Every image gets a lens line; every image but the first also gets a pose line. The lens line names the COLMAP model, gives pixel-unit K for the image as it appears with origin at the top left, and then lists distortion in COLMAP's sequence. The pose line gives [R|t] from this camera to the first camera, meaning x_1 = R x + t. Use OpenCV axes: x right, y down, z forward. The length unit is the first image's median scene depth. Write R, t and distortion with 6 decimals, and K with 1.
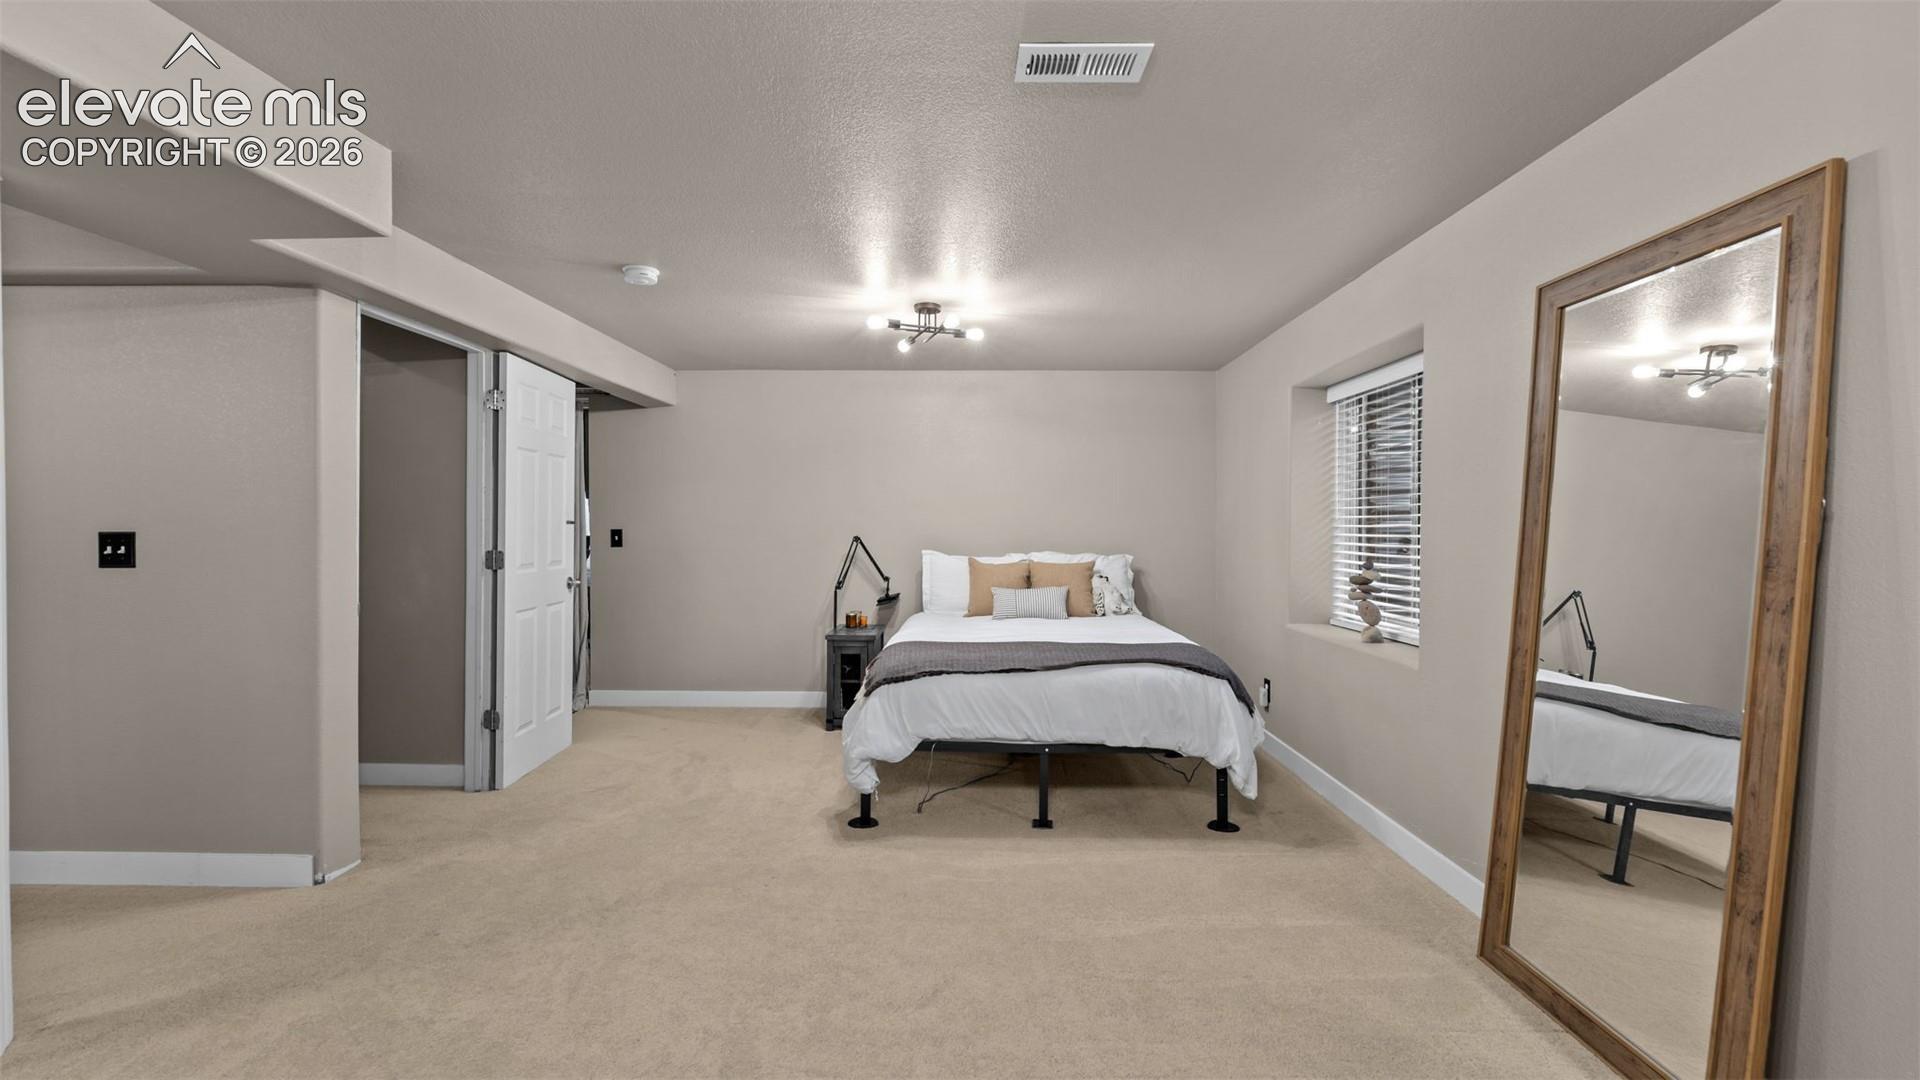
lens RADIAL K [[775.0, 0, 957.0], [0, 775.0, 534.2], [0, 0, 1]] dist [-0.001706, -0.000990]
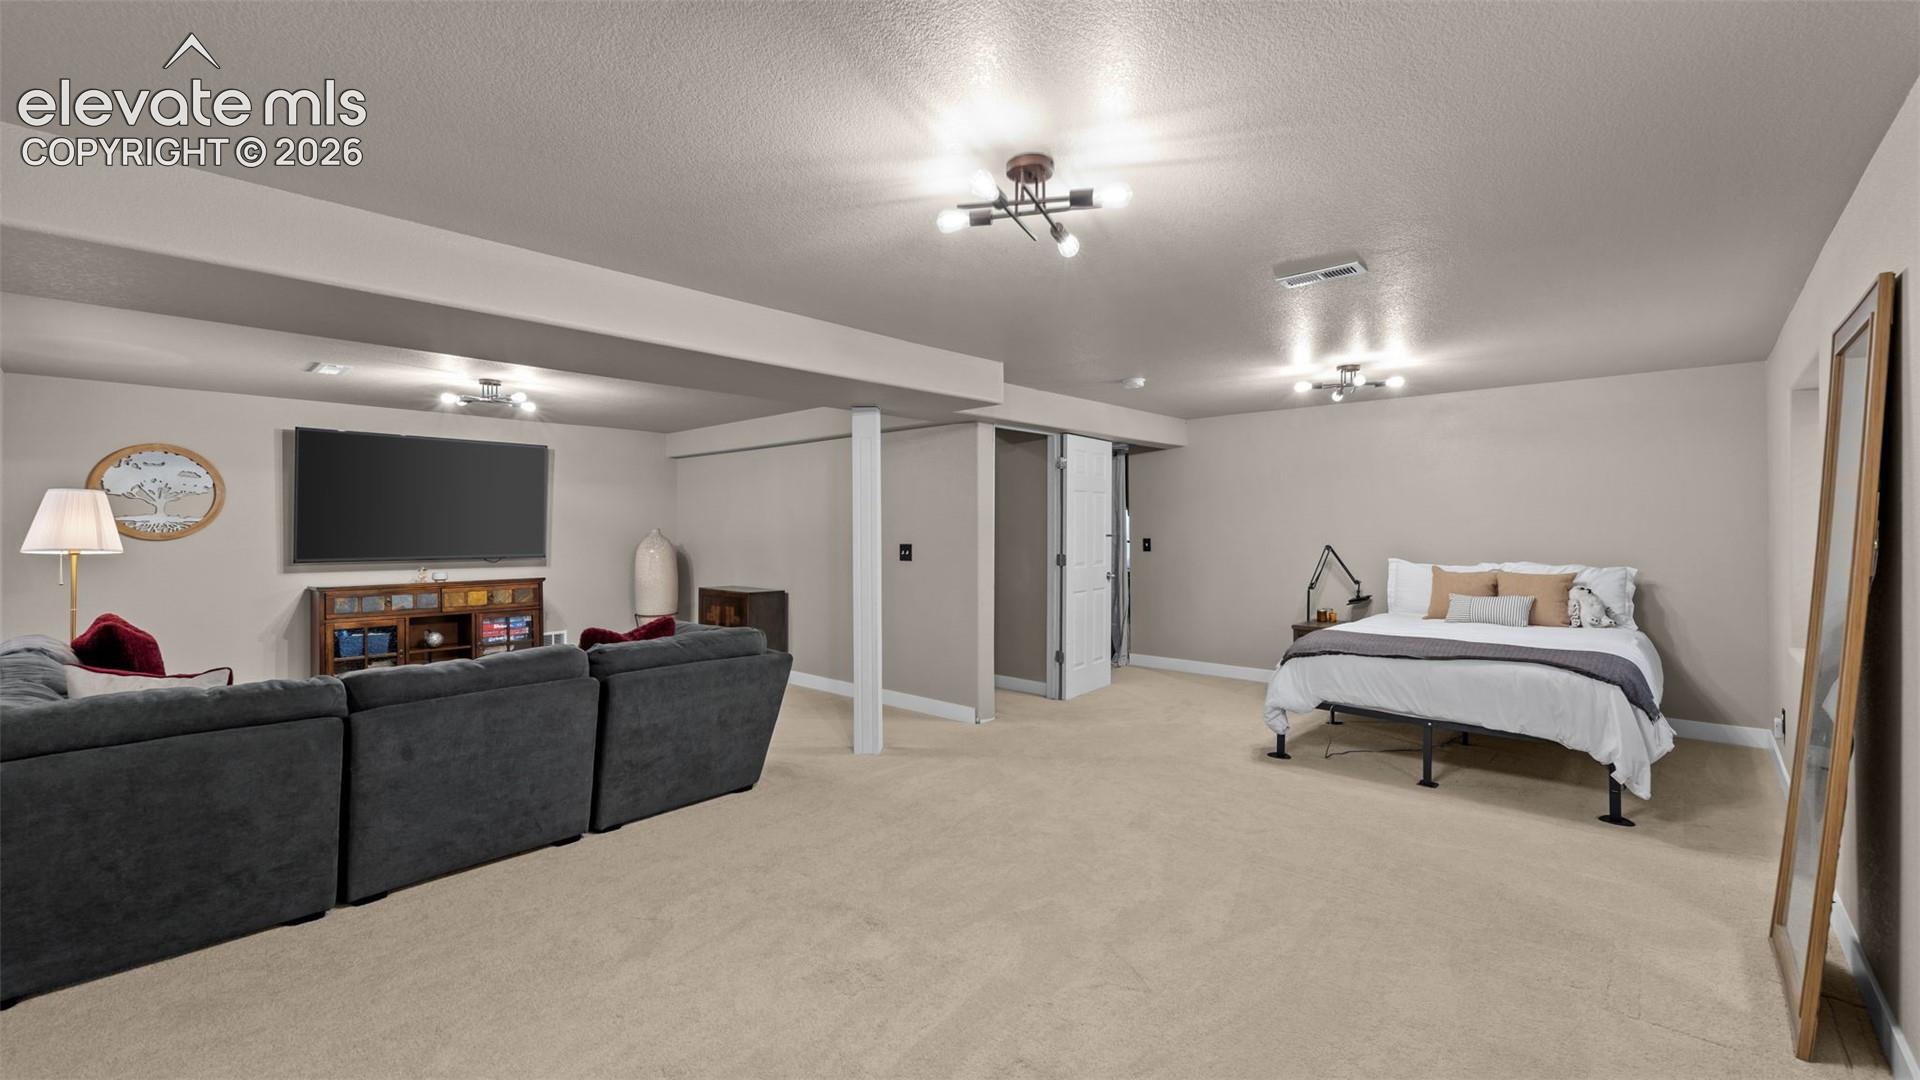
lens RADIAL K [[775.0, 0, 957.0], [0, 775.0, 534.2], [0, 0, 1]] dist [-0.001706, -0.000990]
pose [[0.746908, -0.000150, -0.664928, 0.331930], [0.001748, 0.999997, 0.001737, -0.024730], [0.664925, -0.002460, 0.746906, -0.376512]]
